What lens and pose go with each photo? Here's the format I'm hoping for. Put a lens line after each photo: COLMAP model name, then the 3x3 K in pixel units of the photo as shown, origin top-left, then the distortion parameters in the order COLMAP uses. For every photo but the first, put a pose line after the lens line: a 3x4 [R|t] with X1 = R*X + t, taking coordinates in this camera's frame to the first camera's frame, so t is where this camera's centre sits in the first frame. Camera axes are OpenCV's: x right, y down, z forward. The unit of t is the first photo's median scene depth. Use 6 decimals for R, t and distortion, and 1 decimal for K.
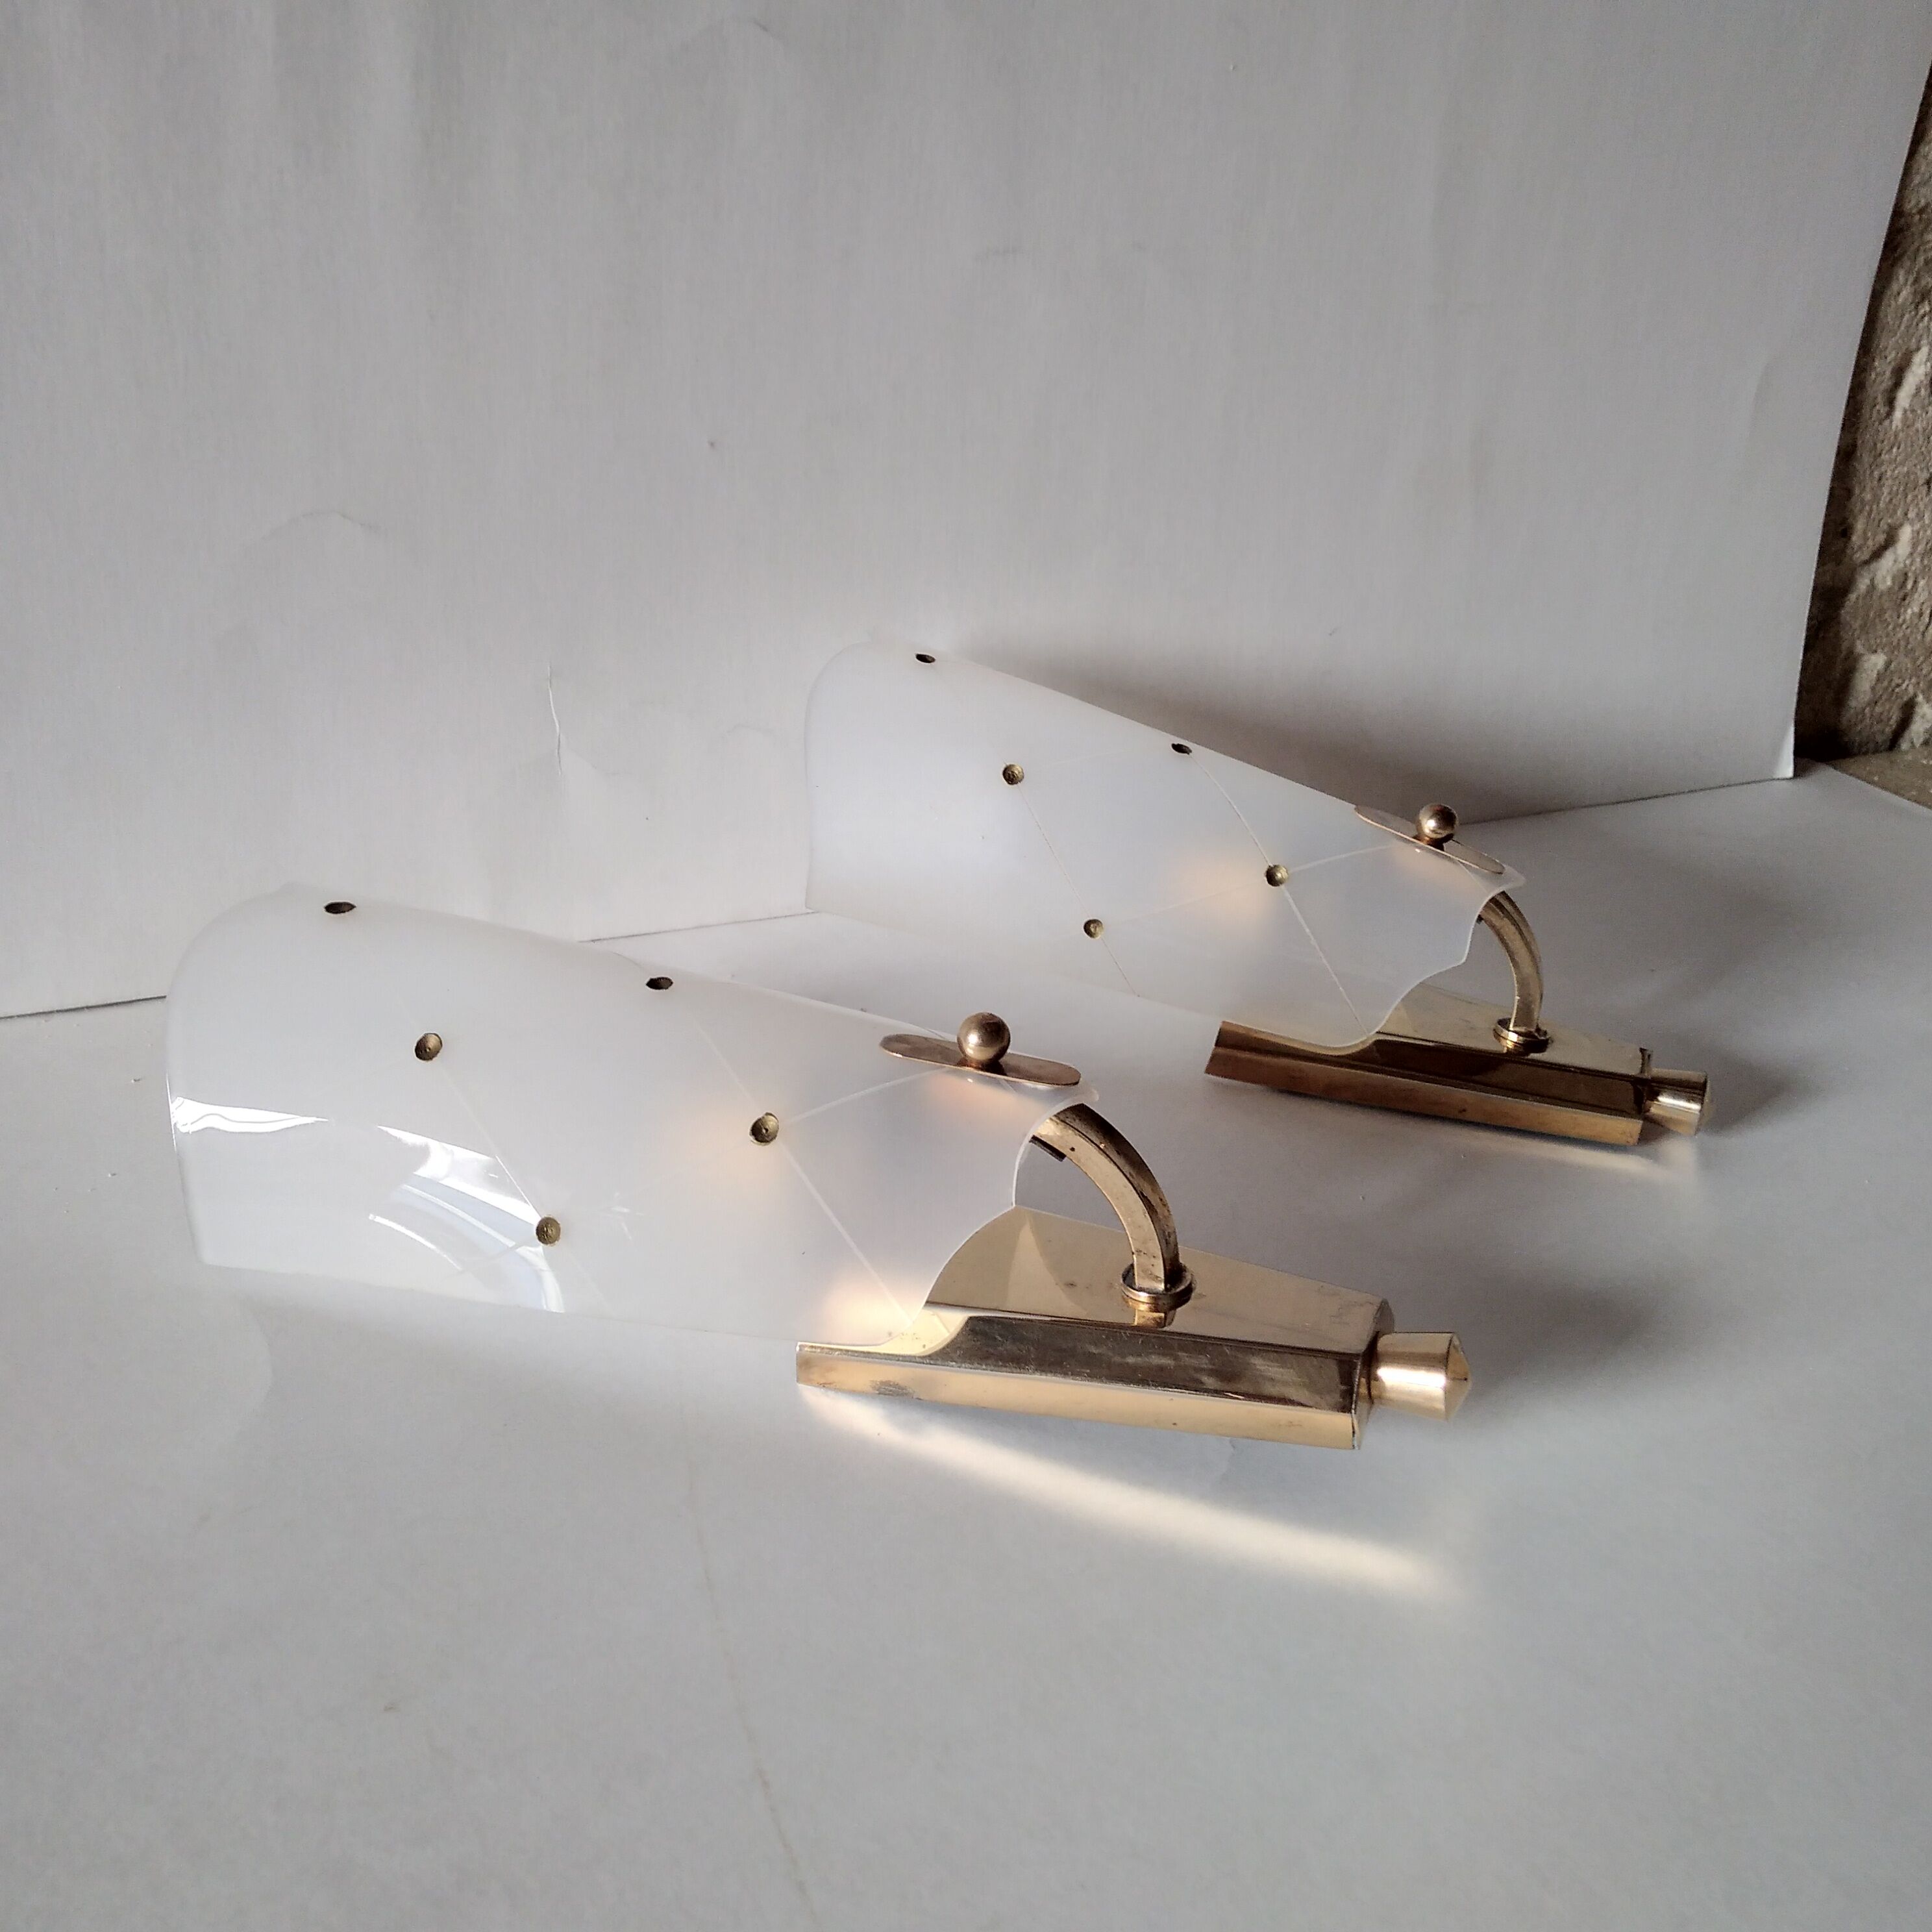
lens RADIAL K [[2215.5, 0, 966.0], [0, 2215.5, 966.0], [0, 0, 1]] dist [0.077481, -0.198698]
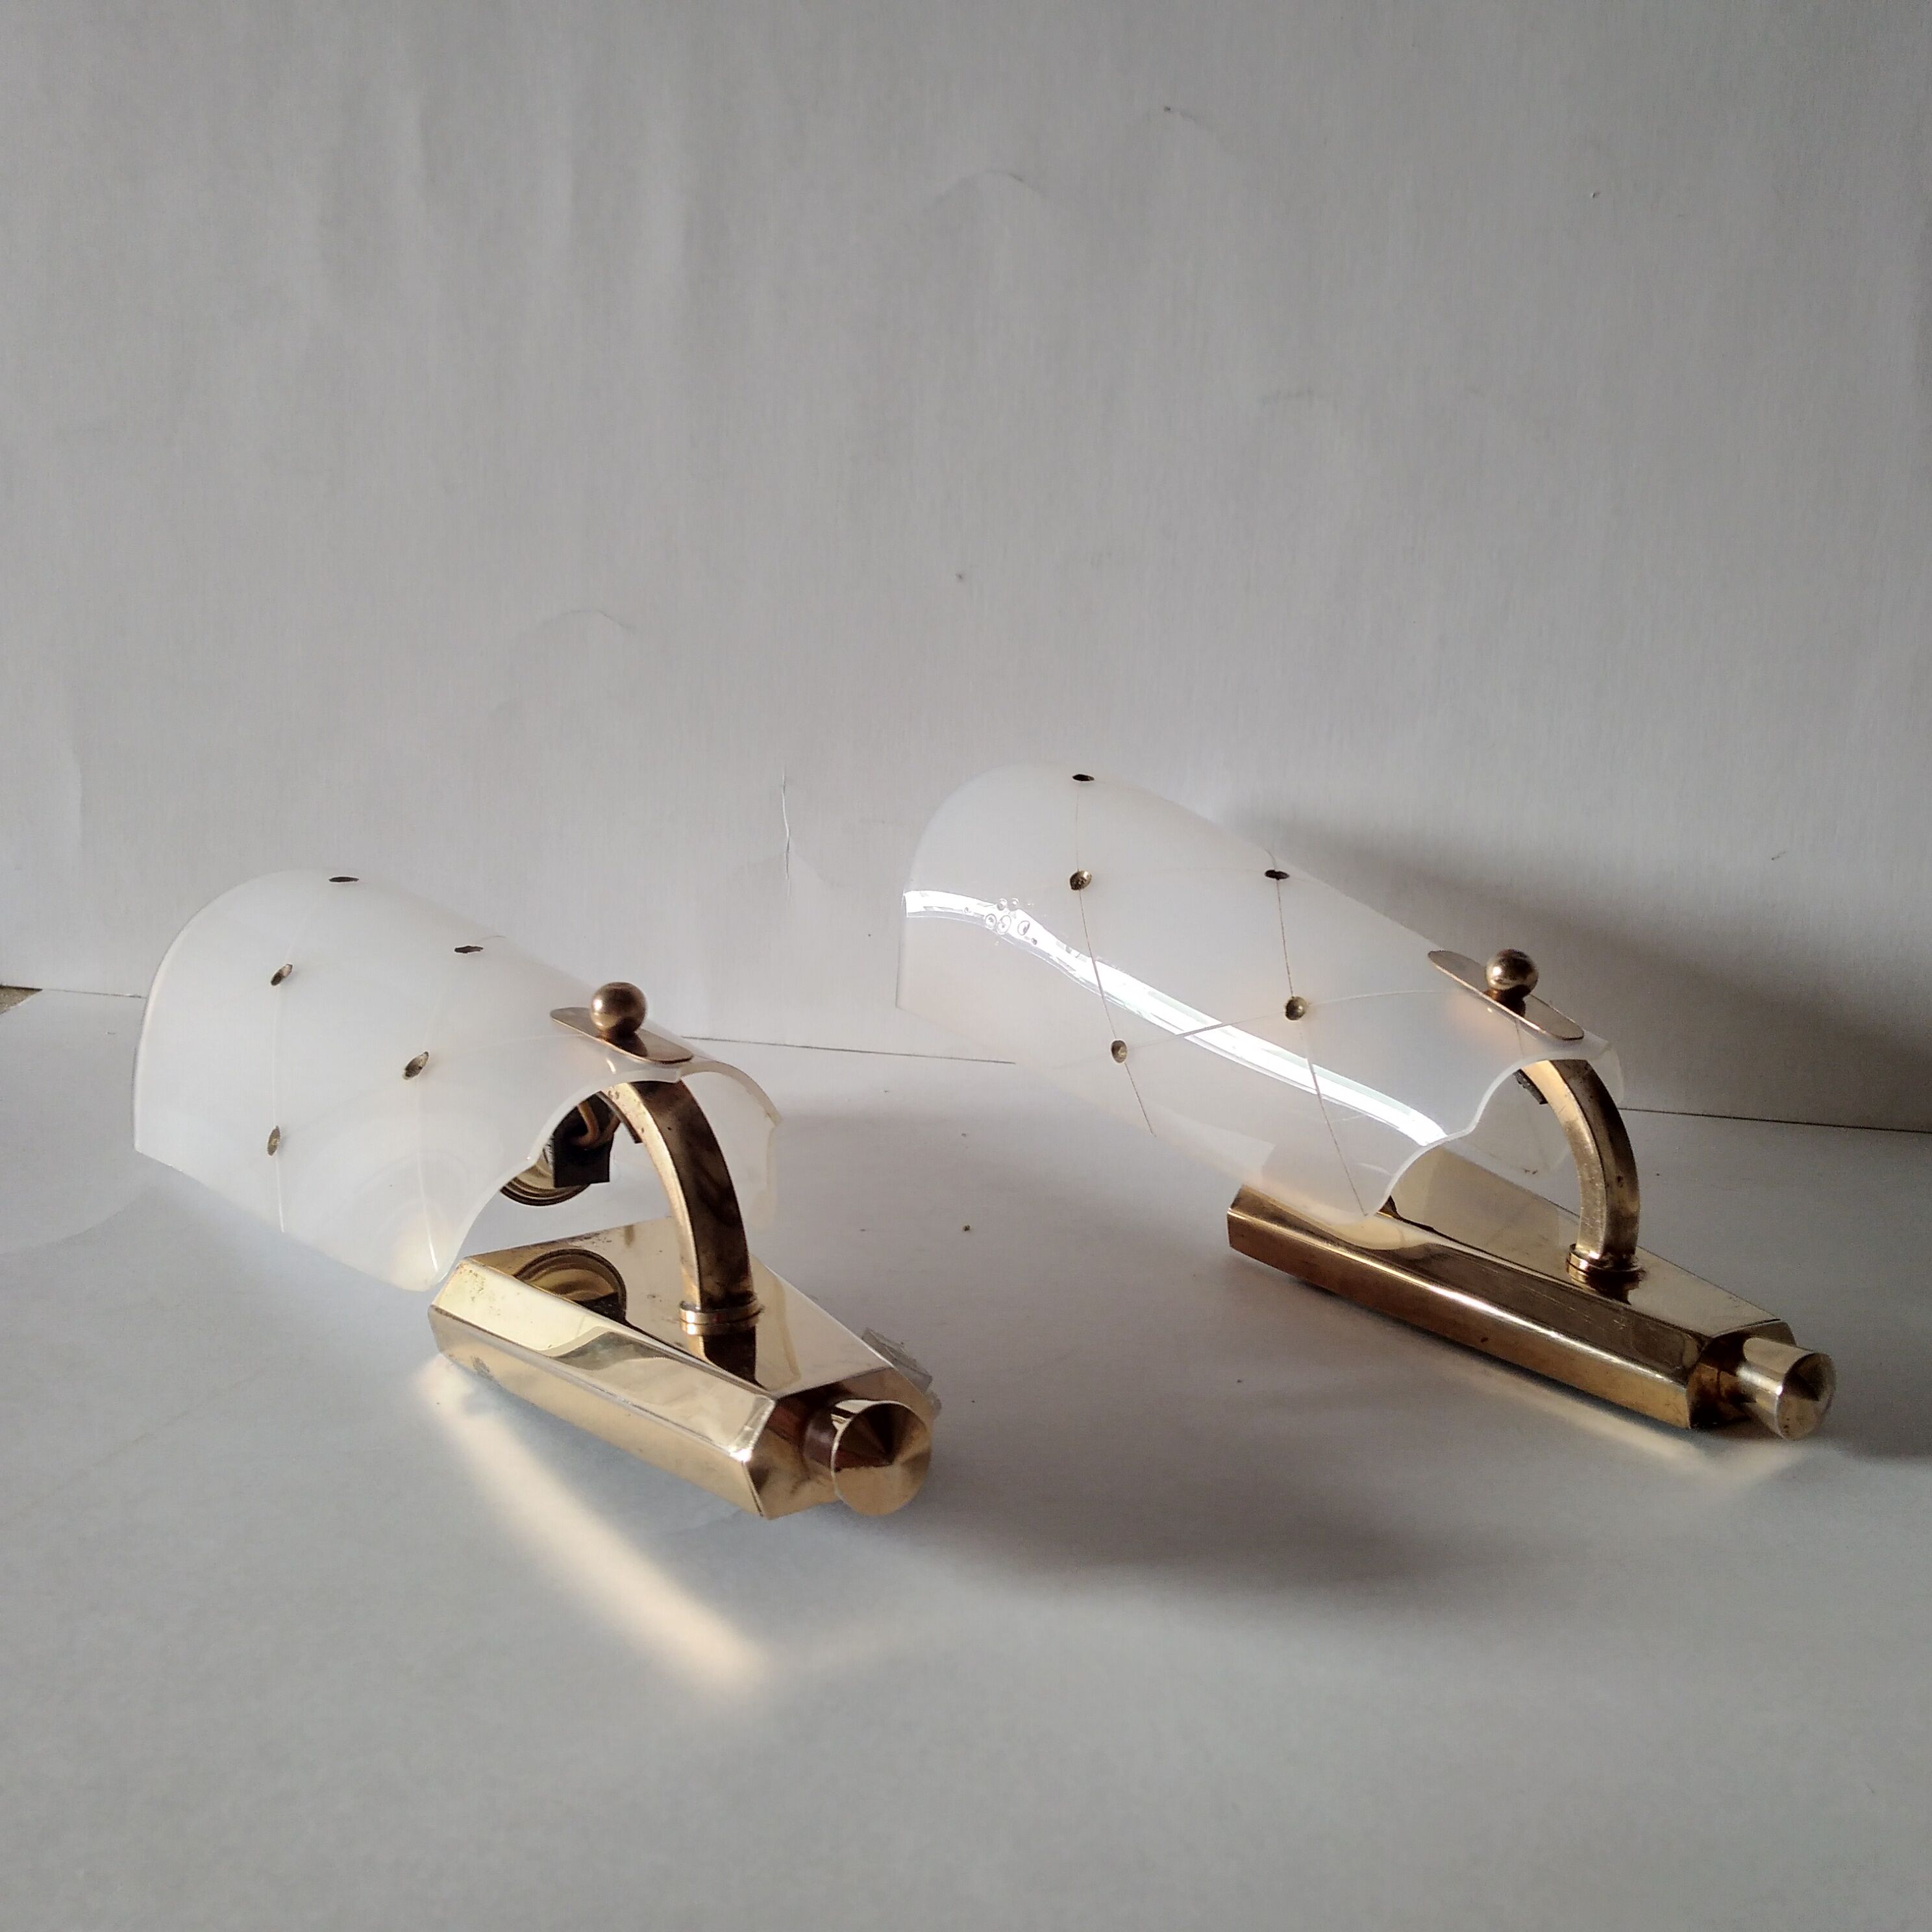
lens RADIAL K [[2152.3, 0, 966.0], [0, 2152.3, 966.0], [0, 0, 1]] dist [0.199997, -0.621419]
pose [[0.790340, 0.083768, -0.606914, 0.533408], [-0.219174, 0.963710, -0.152400, 0.095623], [0.572123, 0.253468, 0.780019, 0.275428]]
